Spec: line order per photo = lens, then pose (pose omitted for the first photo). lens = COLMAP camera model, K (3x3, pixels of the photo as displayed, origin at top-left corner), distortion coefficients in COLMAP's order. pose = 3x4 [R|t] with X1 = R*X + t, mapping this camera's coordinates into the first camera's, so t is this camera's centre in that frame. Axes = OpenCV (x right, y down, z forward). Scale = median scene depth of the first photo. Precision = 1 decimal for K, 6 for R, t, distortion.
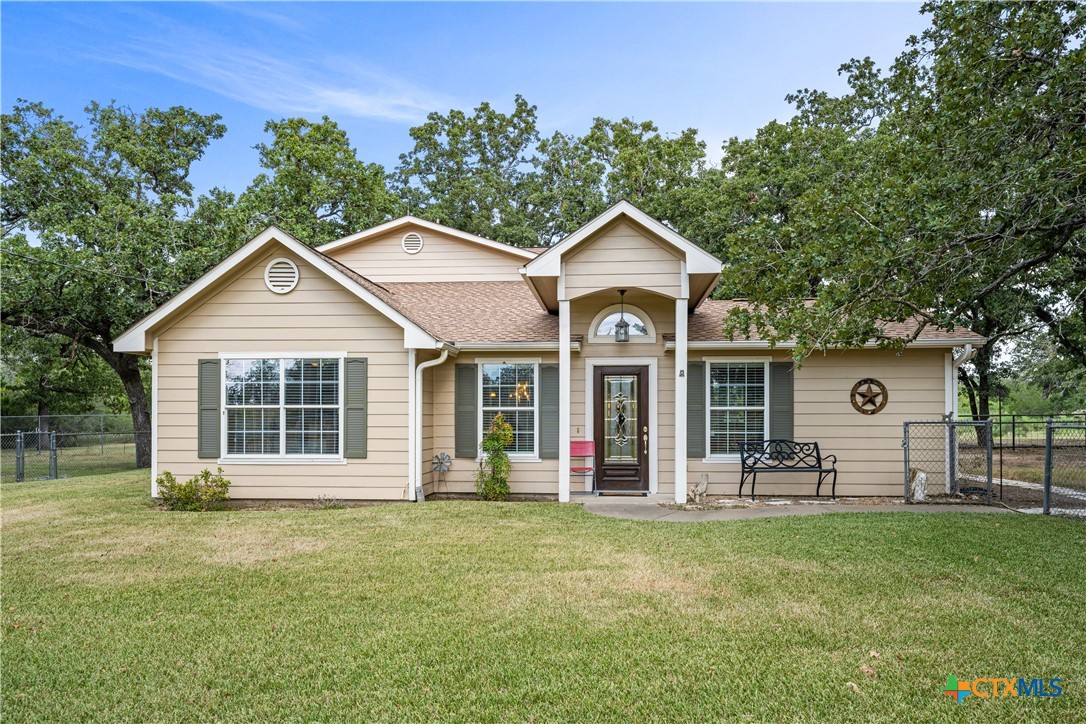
lens RADIAL K [[741.5, 0, 543.0], [0, 741.5, 362.0], [0, 0, 1]] dist [0.002268, 0.000140]
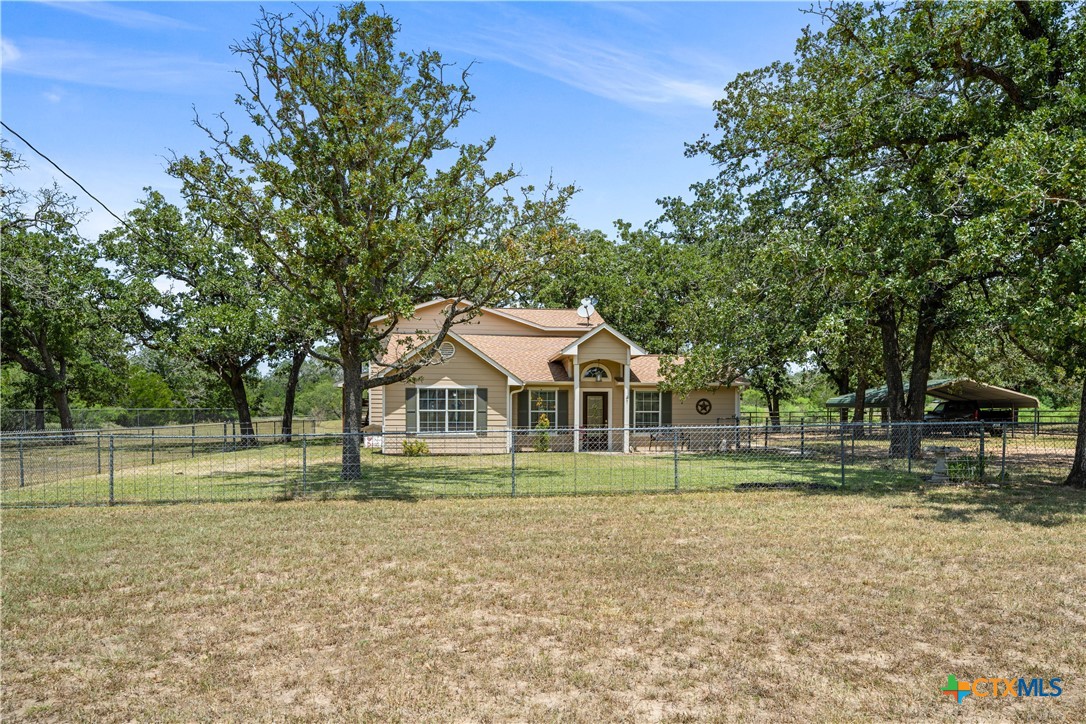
lens RADIAL K [[741.5, 0, 543.0], [0, 741.5, 362.0], [0, 0, 1]] dist [0.002268, 0.000140]
pose [[0.980298, 0.015278, 0.196935, -0.493984], [-0.017097, 0.999825, 0.007537, -0.099960], [-0.196785, -0.010755, 0.980388, -1.132162]]
